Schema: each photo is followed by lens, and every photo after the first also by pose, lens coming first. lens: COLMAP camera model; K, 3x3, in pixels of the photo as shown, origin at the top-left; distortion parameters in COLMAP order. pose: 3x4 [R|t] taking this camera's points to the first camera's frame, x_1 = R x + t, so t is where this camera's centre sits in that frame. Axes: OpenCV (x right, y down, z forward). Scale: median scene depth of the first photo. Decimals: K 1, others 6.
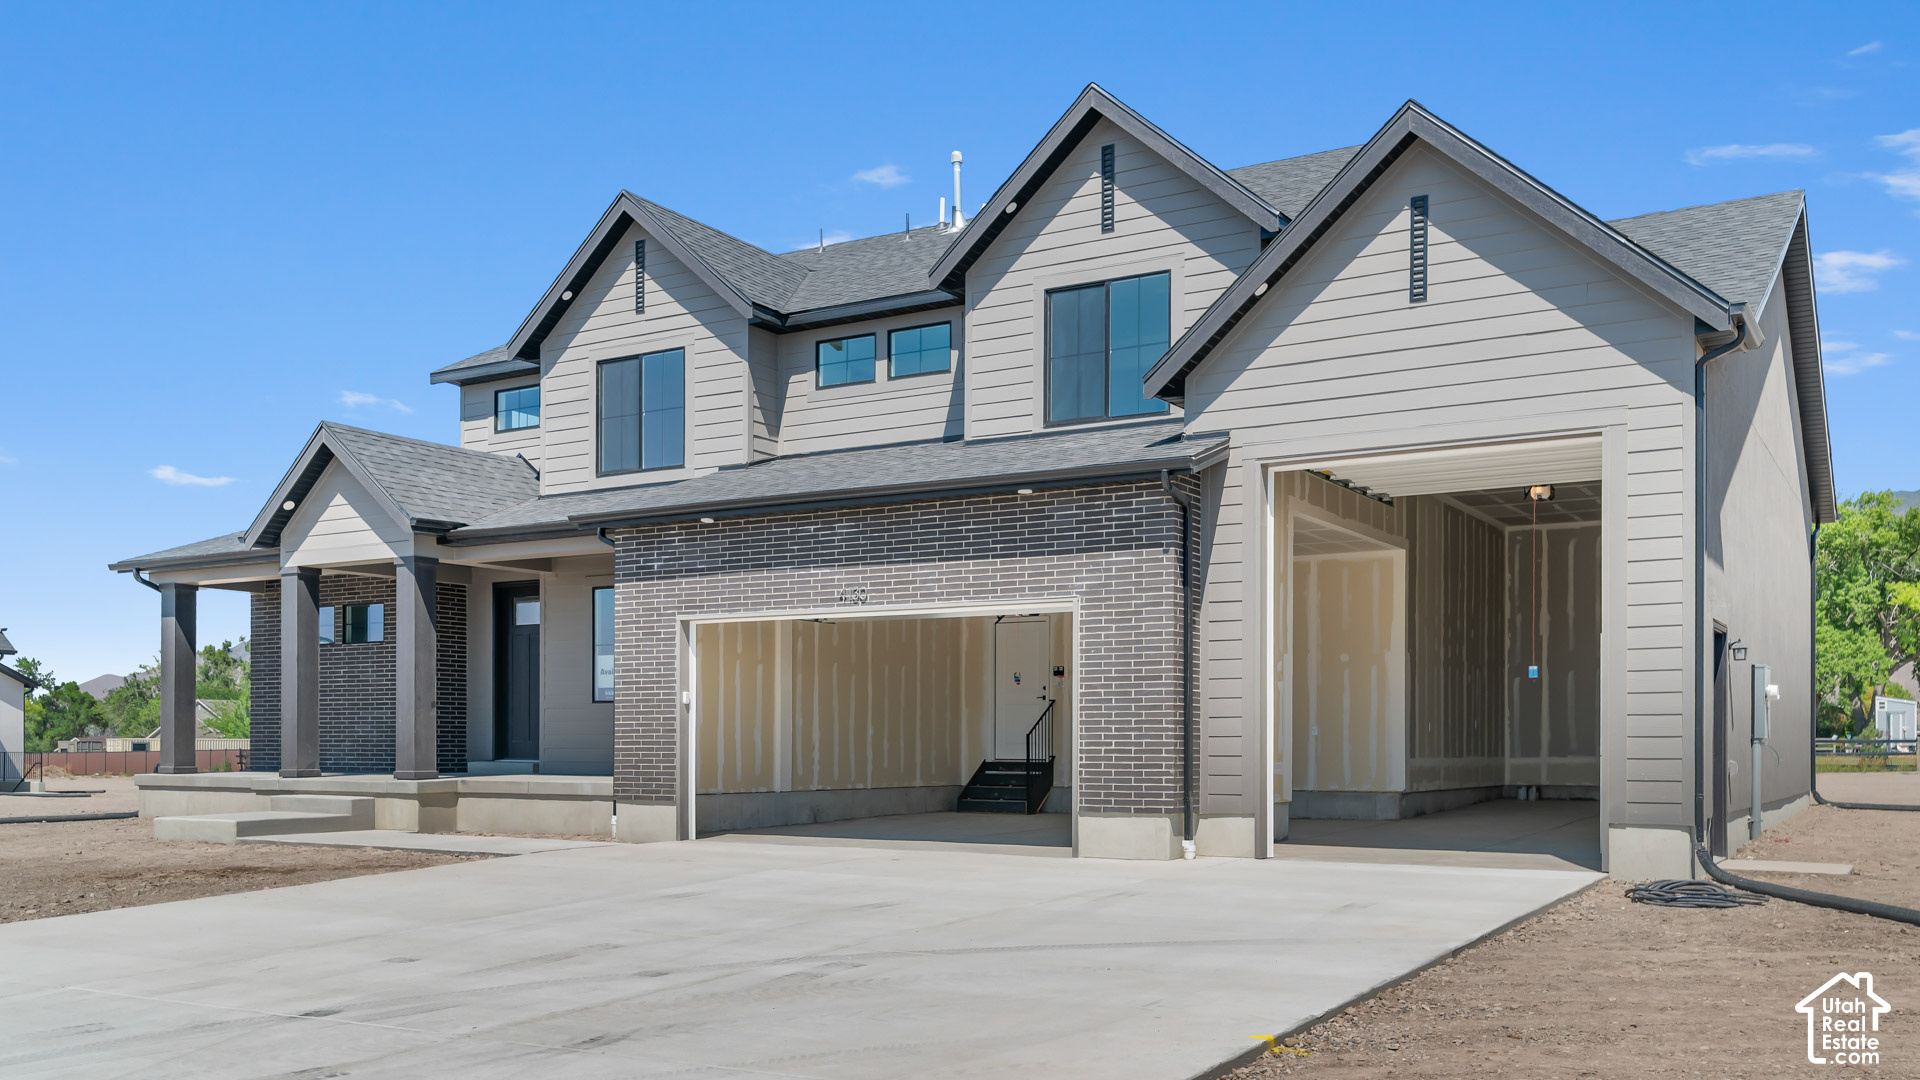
lens RADIAL K [[1658.2, 0, 990.7], [0, 1658.2, 548.3], [0, 0, 1]] dist [0.002461, 0.000179]
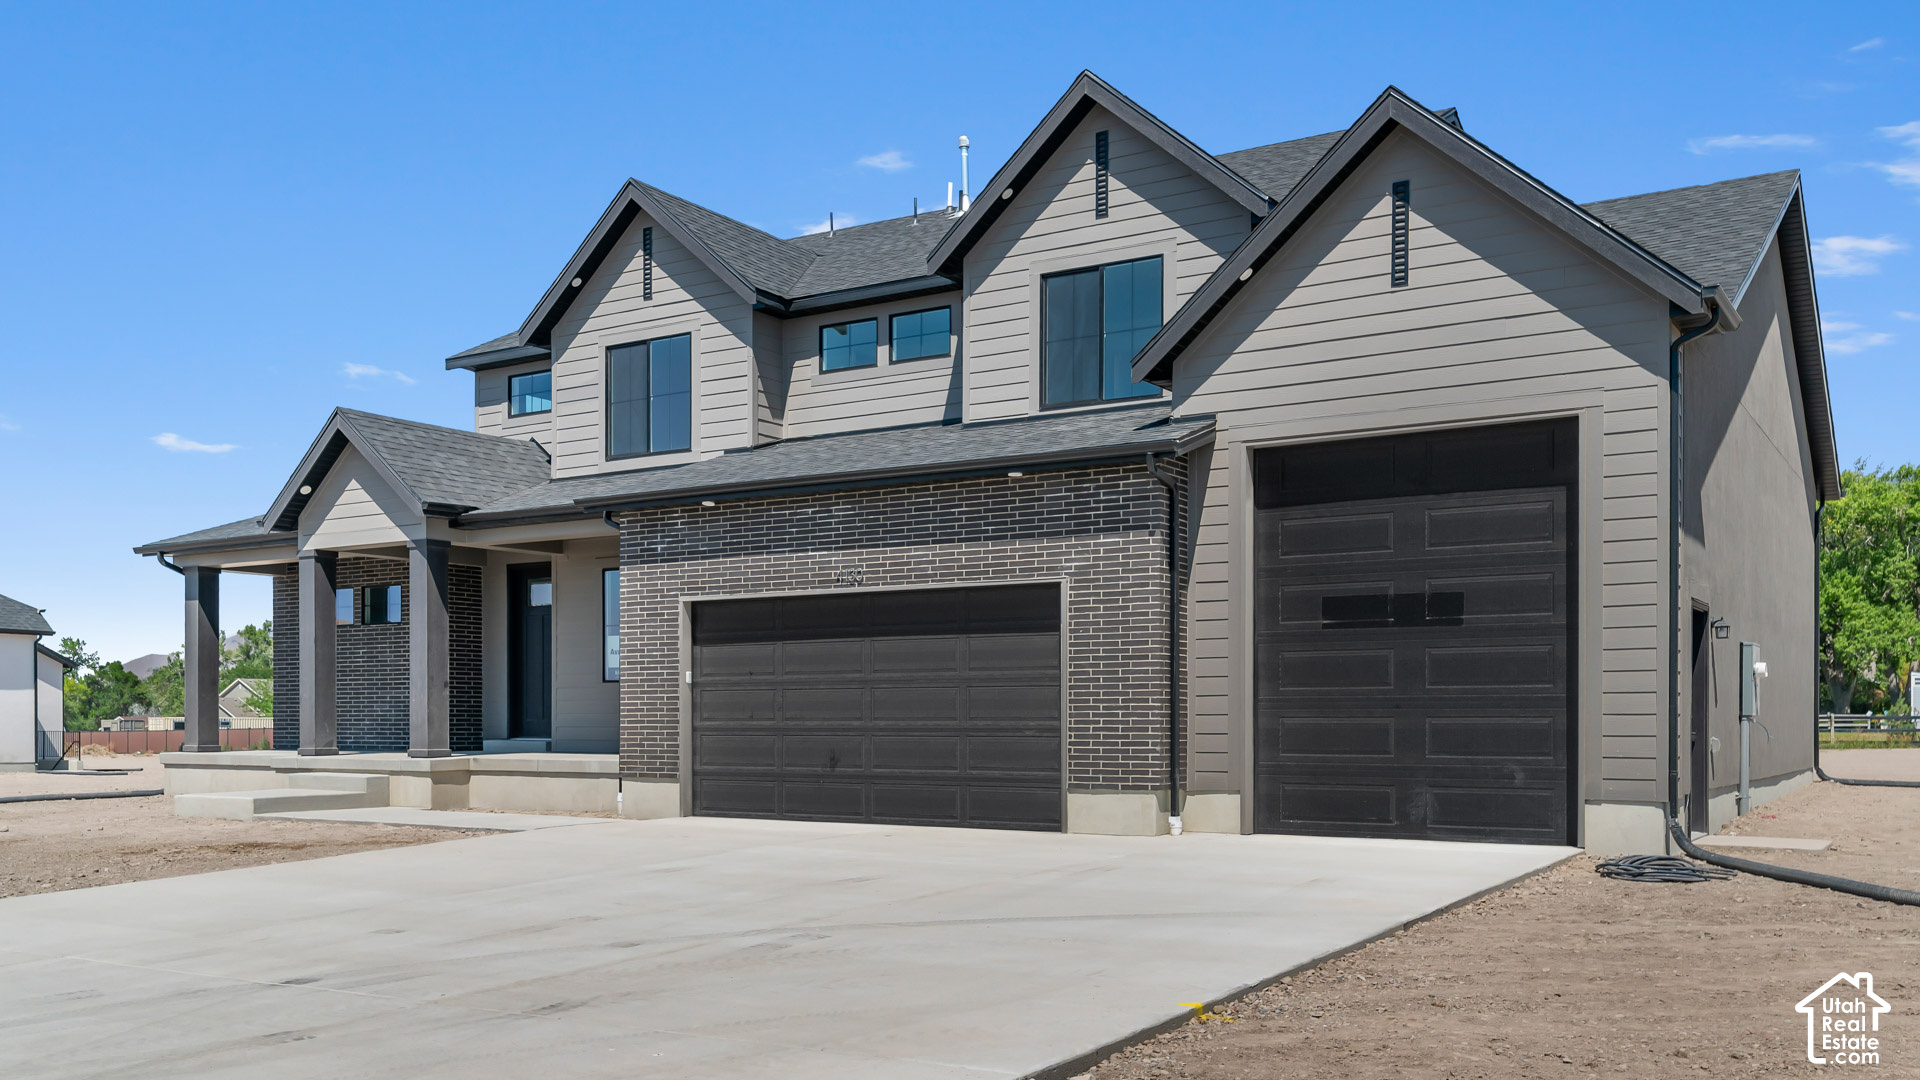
lens RADIAL K [[1655.5, 0, 991.5], [0, 1655.5, 535.8], [0, 0, 1]] dist [0.001290, 0.000907]
pose [[0.999804, -0.003664, -0.019463, 0.022220], [0.003776, 0.999976, 0.005722, -0.002128], [0.019441, -0.005795, 0.999794, -0.014294]]
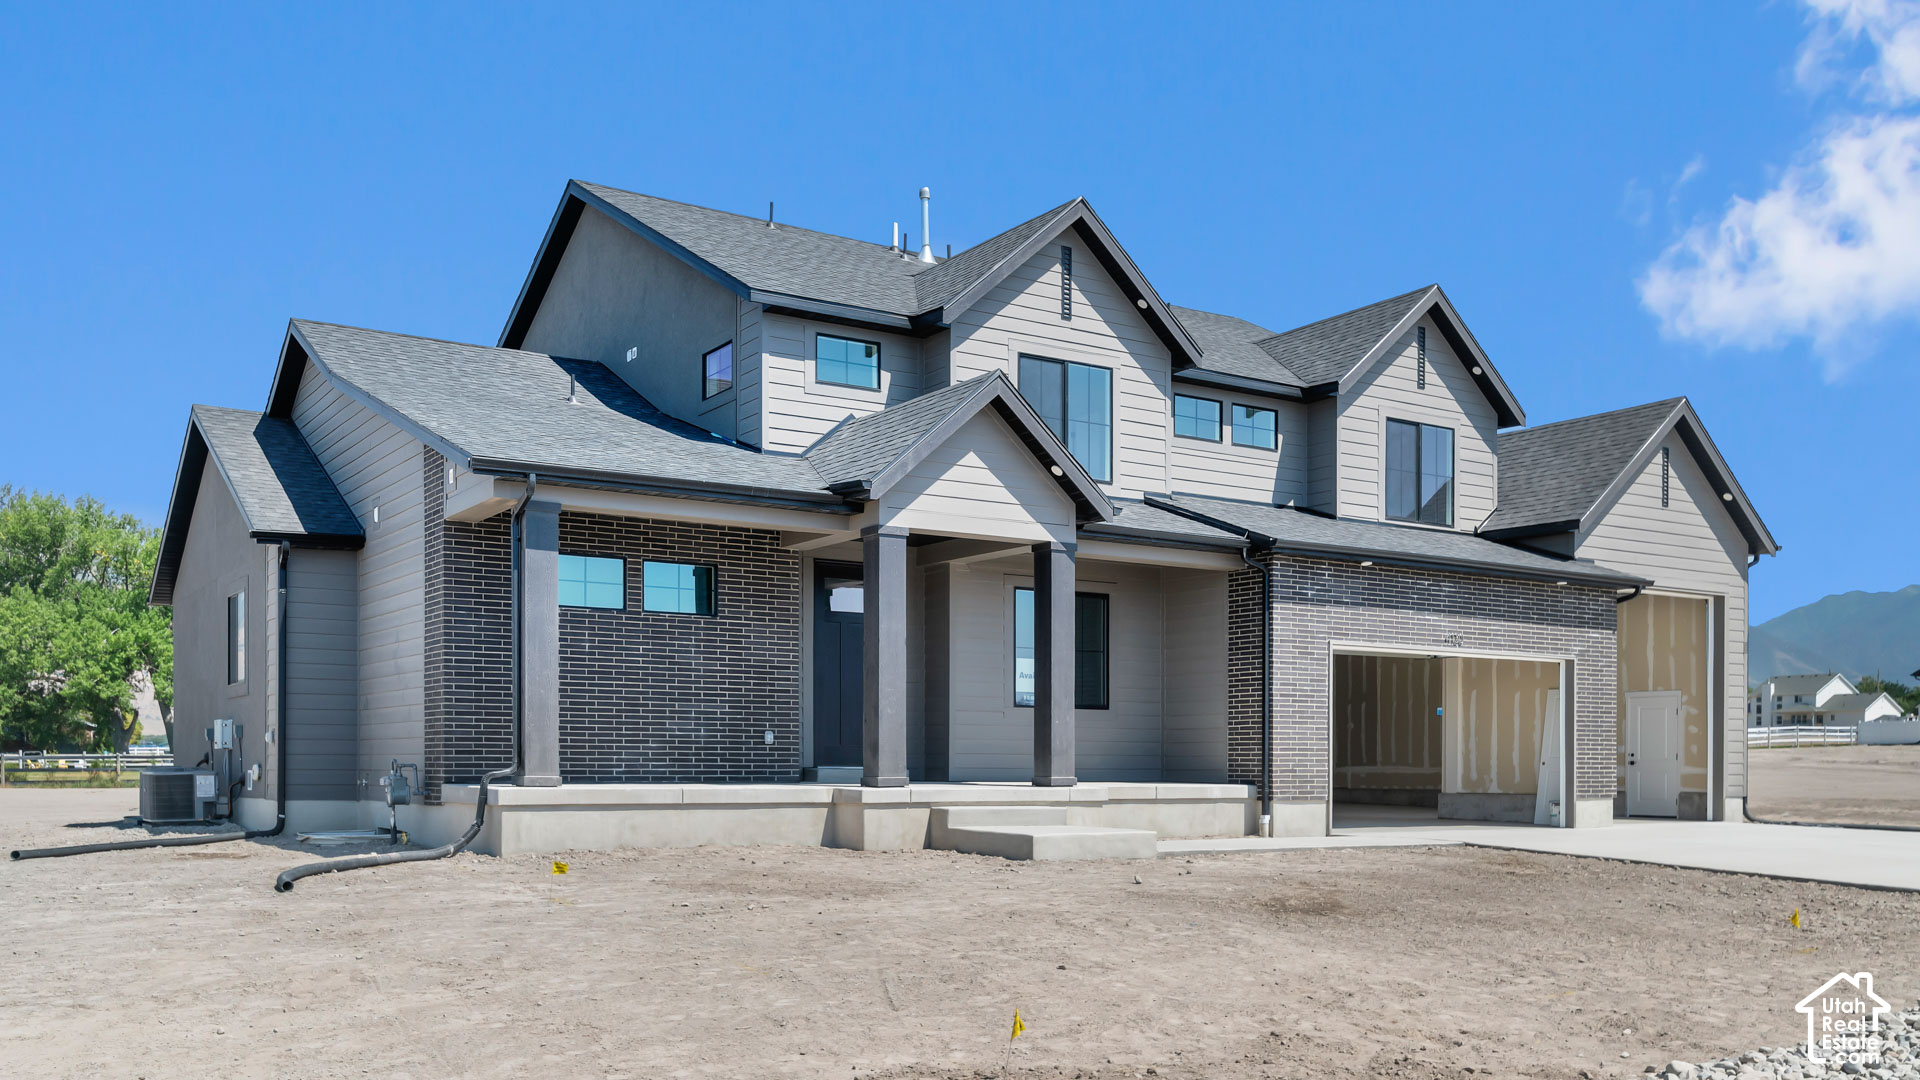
lens RADIAL K [[1665.4, 0, 991.2], [0, 1665.4, 557.8], [0, 0, 1]] dist [0.002728, -0.000701]
pose [[0.414428, 0.113401, 0.902989, -1.330448], [-0.110382, 0.991145, -0.073812, 0.094840], [-0.903363, -0.069084, 0.423276, 0.717955]]
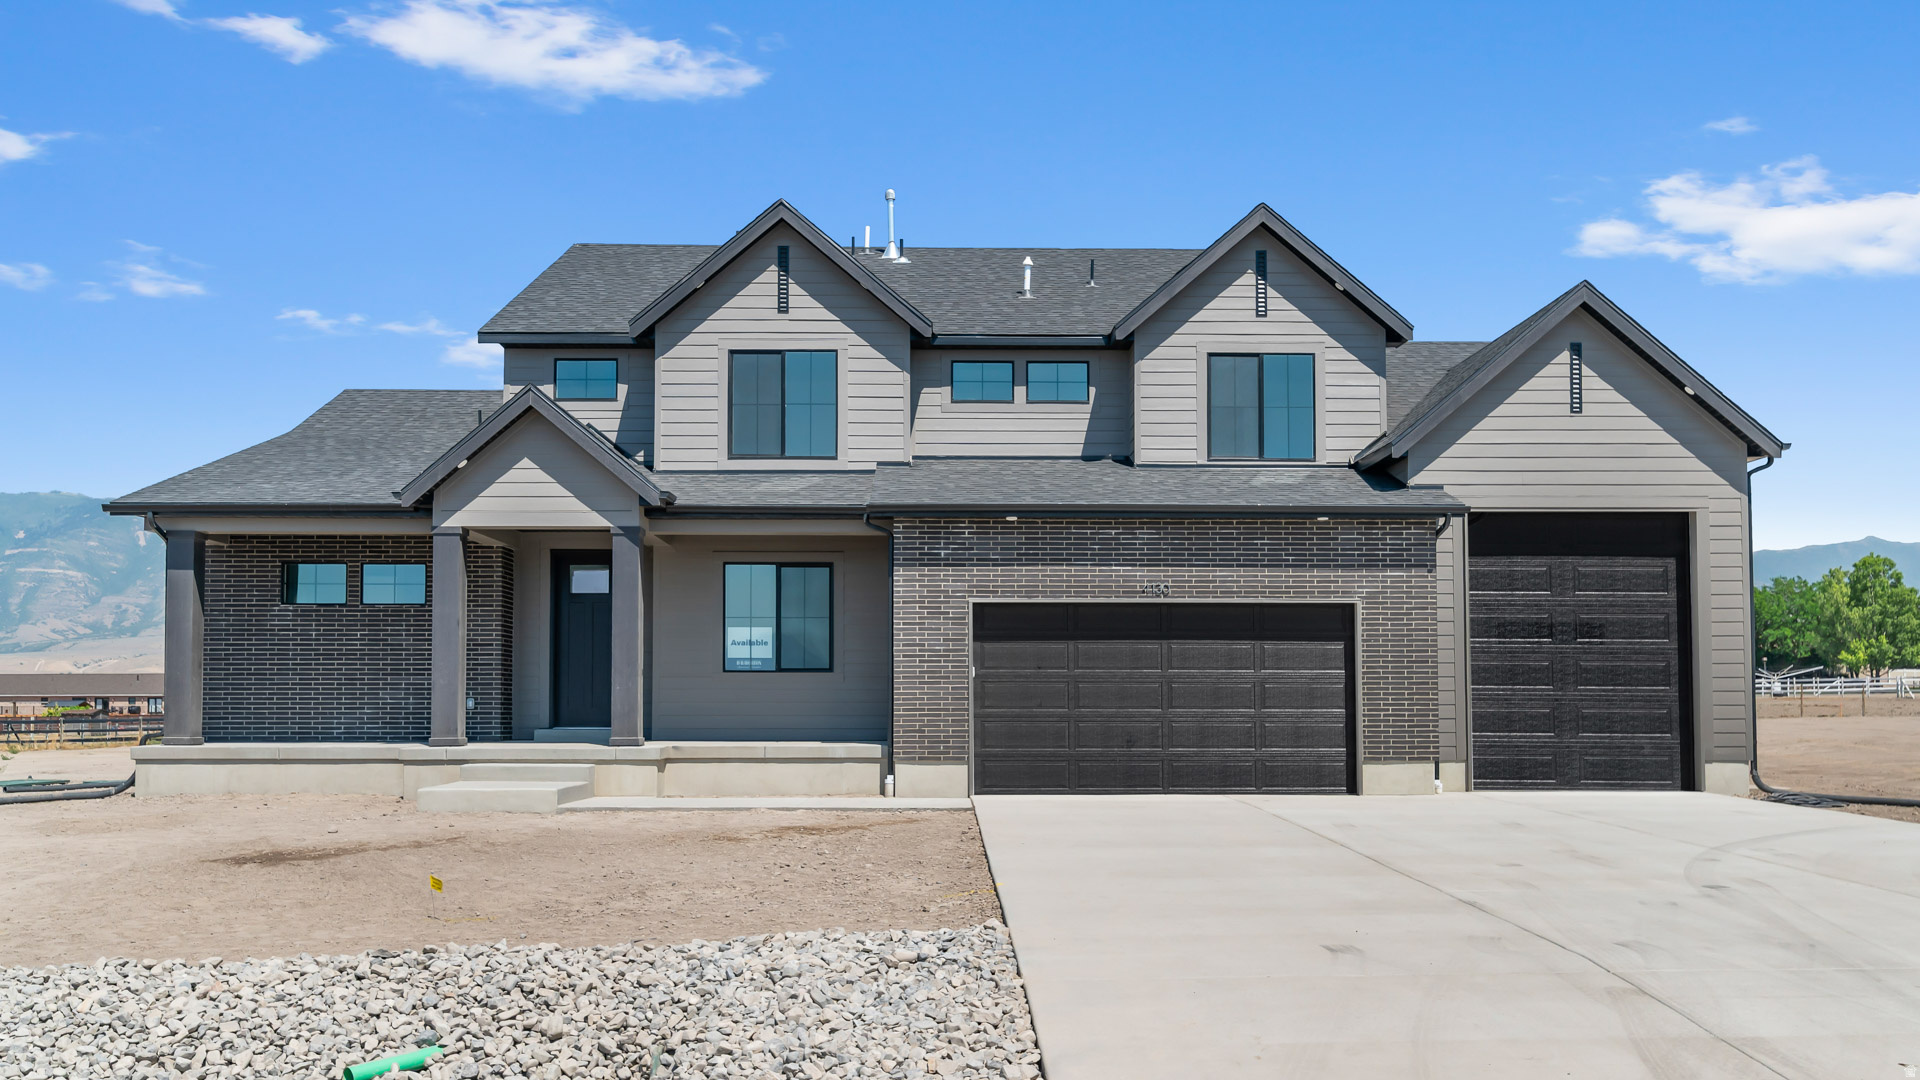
lens RADIAL K [[1617.1, 0, 979.2], [0, 1617.1, 427.3], [0, 0, 1]] dist [-0.002389, 0.001277]
pose [[0.842283, 0.093165, 0.530923, -0.783161], [-0.061811, 0.995147, -0.076566, 0.007861], [-0.535480, 0.031673, 0.843954, 0.043775]]
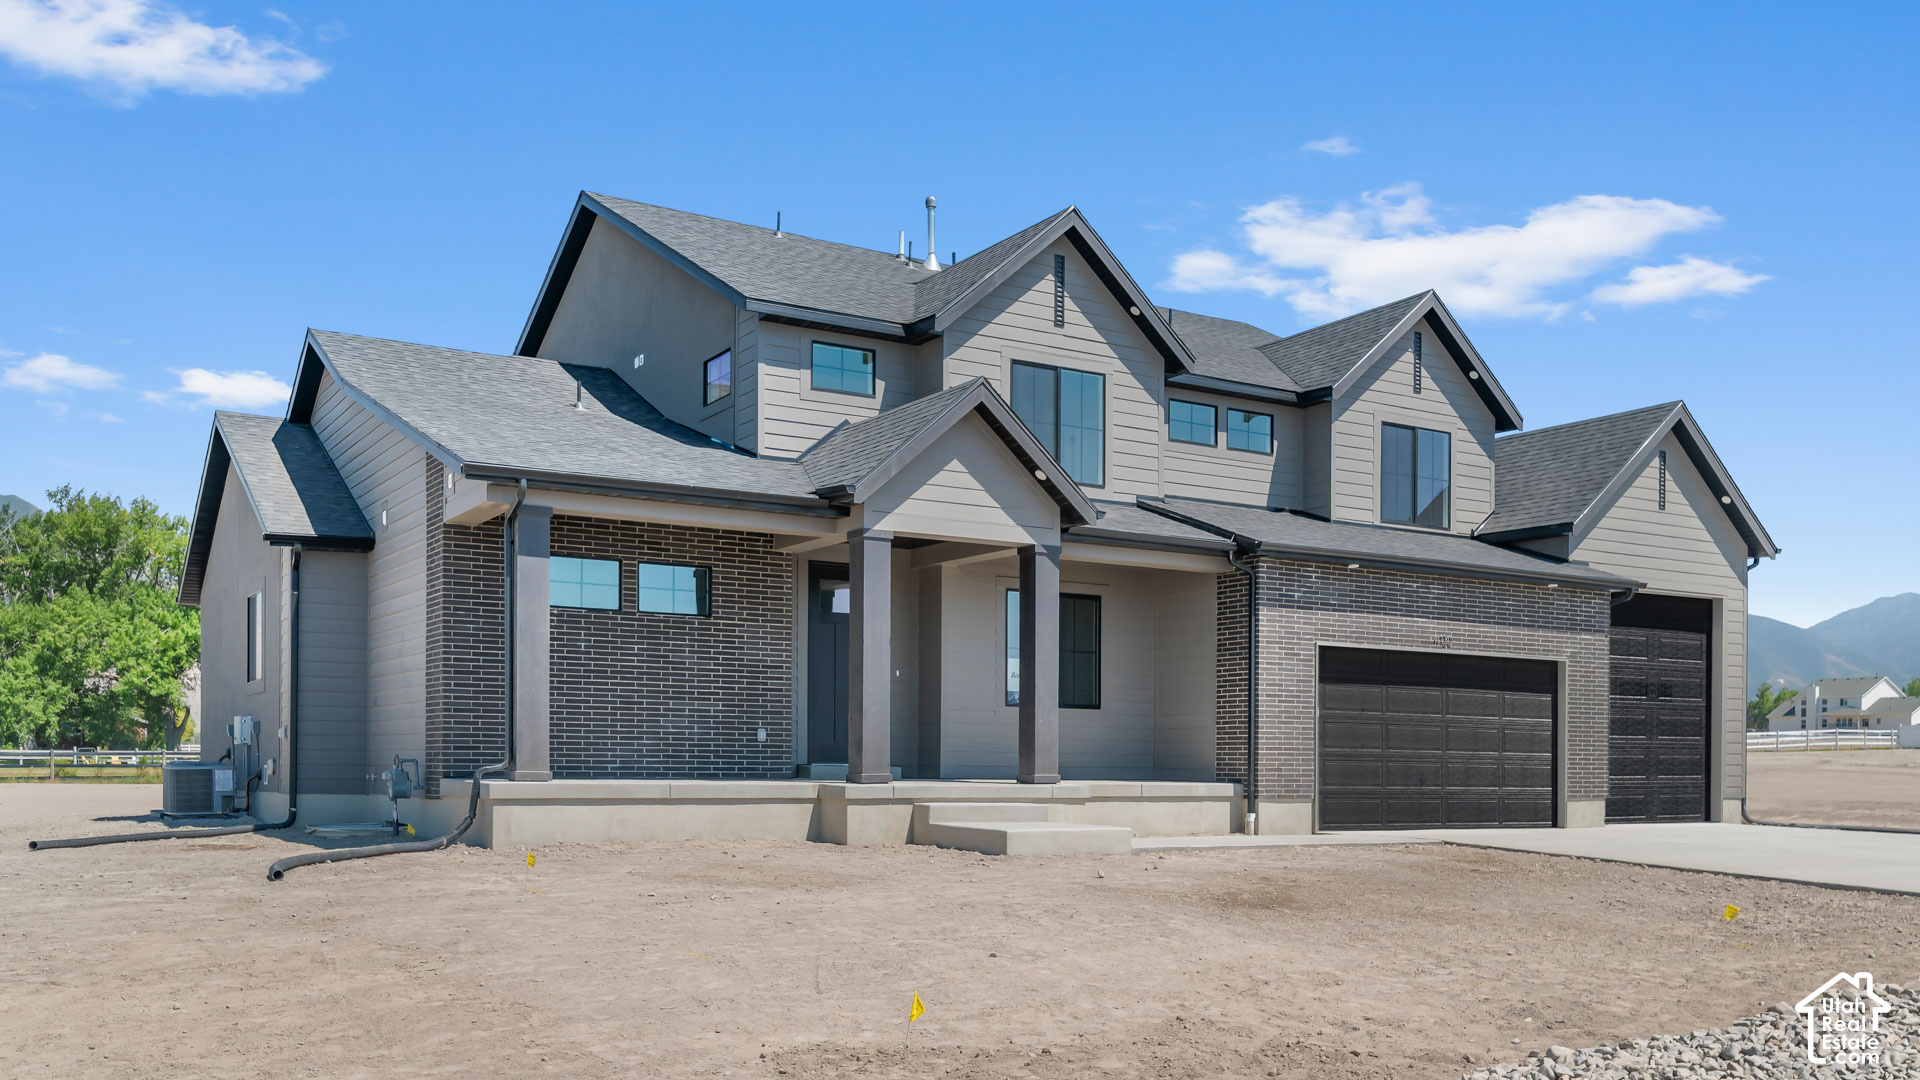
lens RADIAL K [[1658.2, 0, 990.7], [0, 1658.2, 548.3], [0, 0, 1]] dist [0.002461, 0.000179]
pose [[0.436853, 0.119508, 0.891559, -1.333759], [-0.113151, 0.990563, -0.077336, 0.091627], [-0.892388, -0.067096, 0.446253, 0.678856]]
